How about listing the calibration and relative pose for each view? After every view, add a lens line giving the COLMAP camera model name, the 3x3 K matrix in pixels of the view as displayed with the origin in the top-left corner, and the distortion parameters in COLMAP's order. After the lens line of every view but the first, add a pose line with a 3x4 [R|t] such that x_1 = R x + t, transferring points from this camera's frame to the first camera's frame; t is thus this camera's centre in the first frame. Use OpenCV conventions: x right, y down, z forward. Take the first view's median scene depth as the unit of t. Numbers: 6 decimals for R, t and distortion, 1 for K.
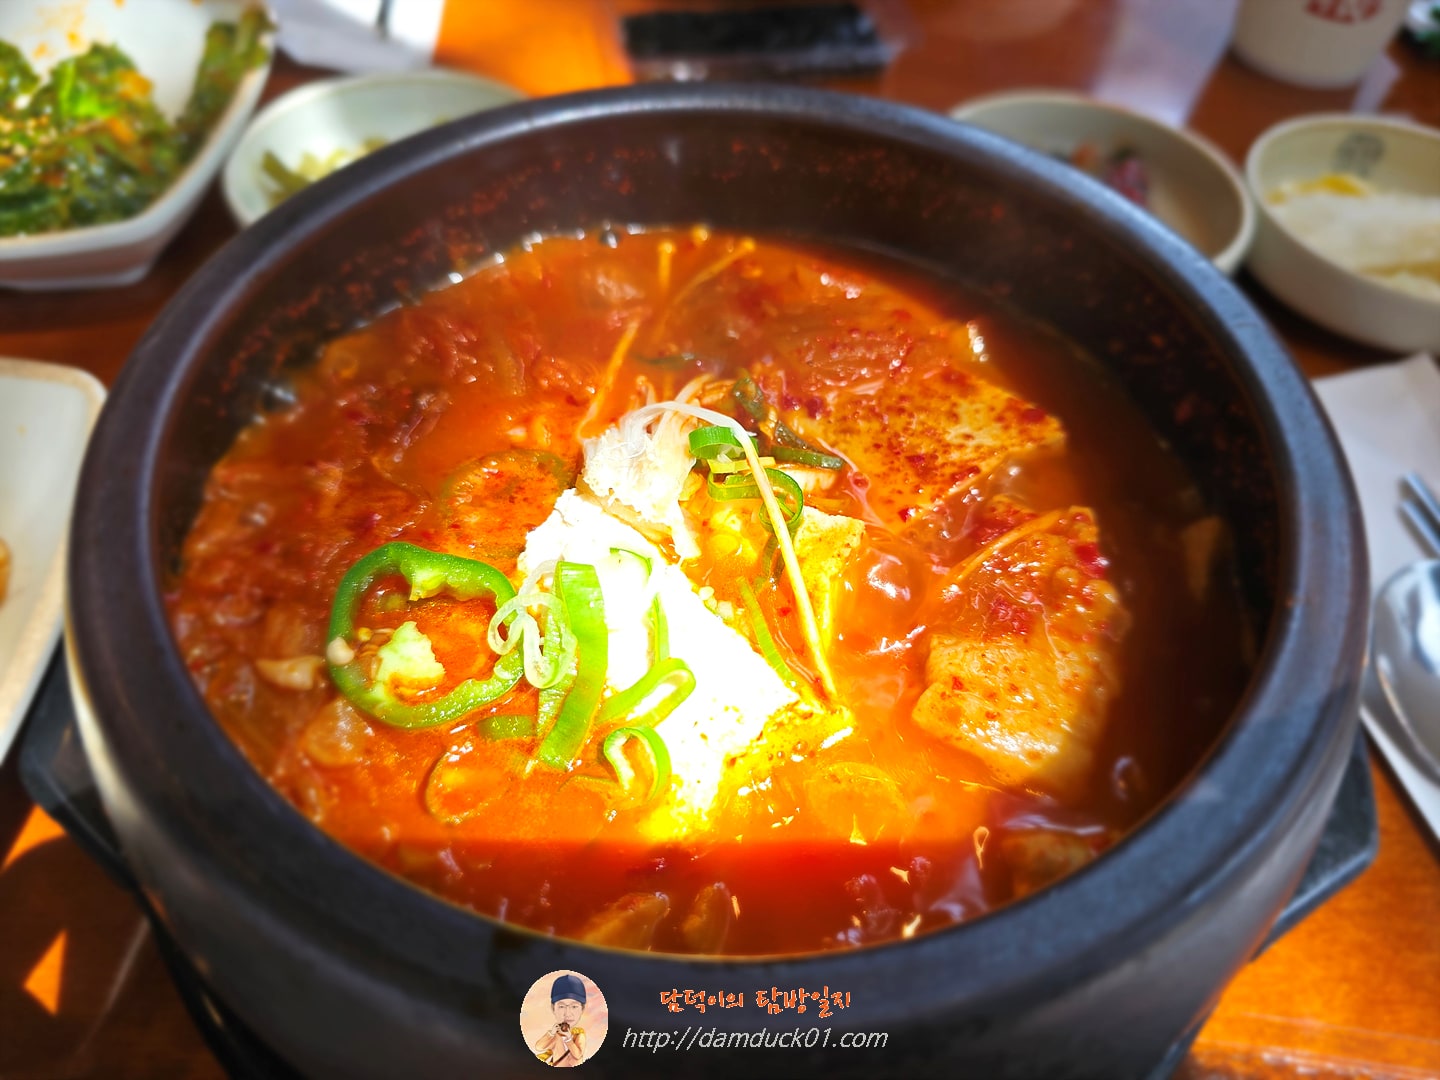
lens RADIAL K [[996.9, 0, 757.7], [0, 996.9, 541.5], [0, 0, 1]] dist [-0.009544, -0.005837]
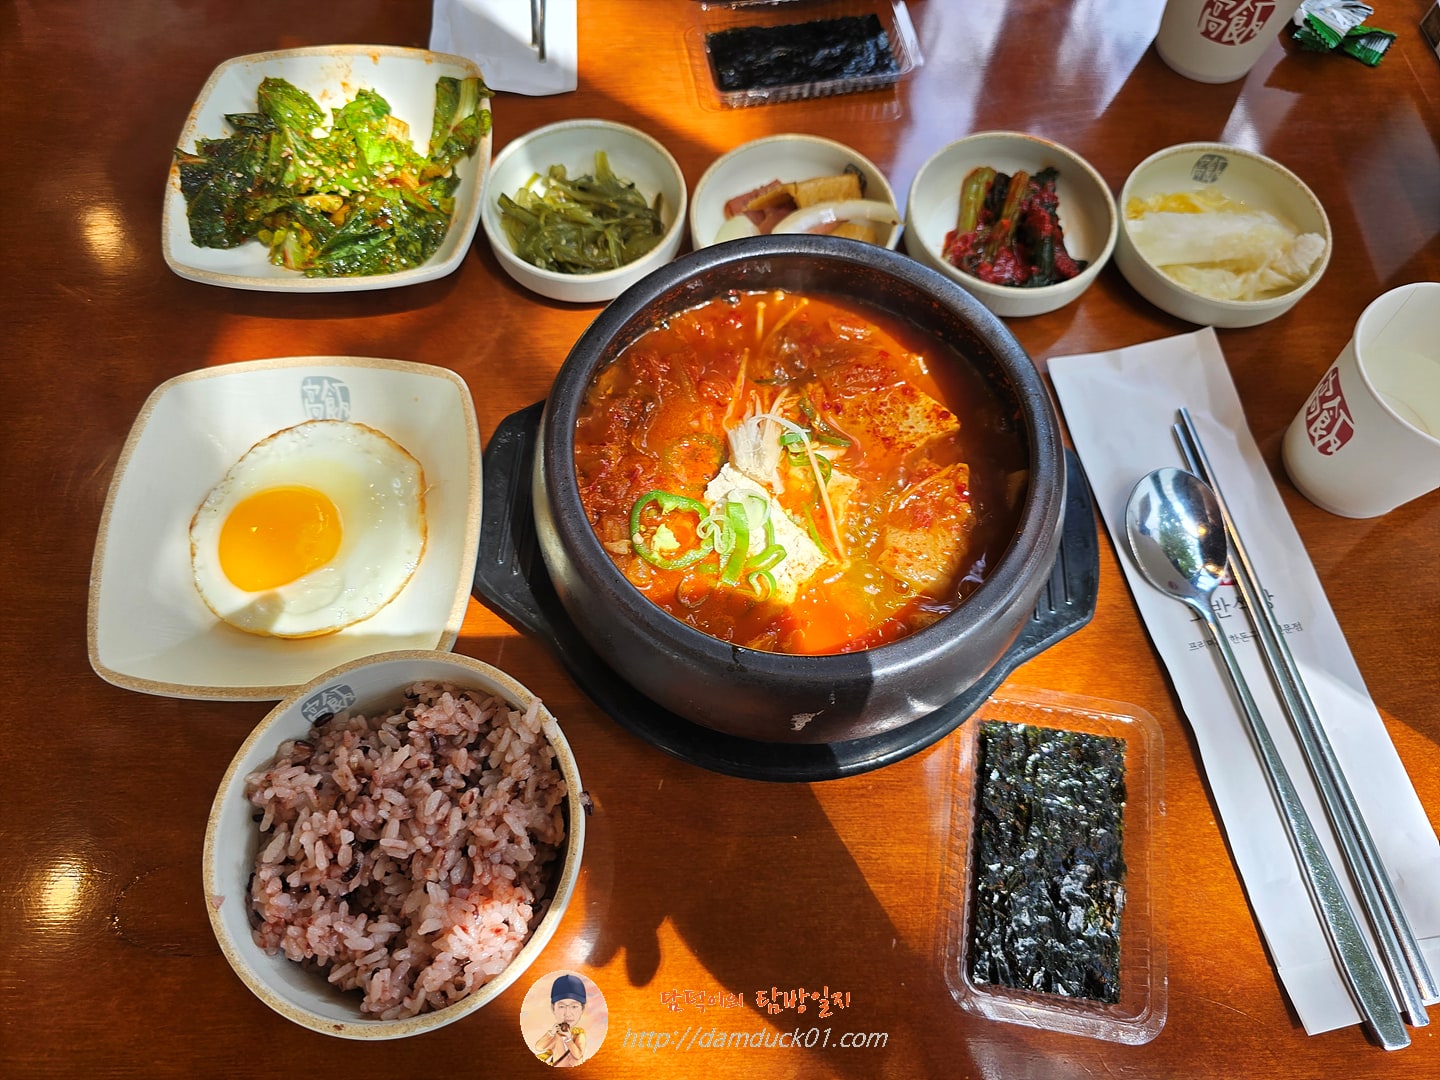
lens RADIAL K [[996.9, 0, 757.7], [0, 996.9, 541.5], [0, 0, 1]] dist [-0.009544, -0.005837]
pose [[0.999357, 0.005986, -0.035365, -0.038193], [0.003079, 0.968016, 0.250869, -0.430954], [0.035736, -0.250816, 0.967375, -1.177157]]
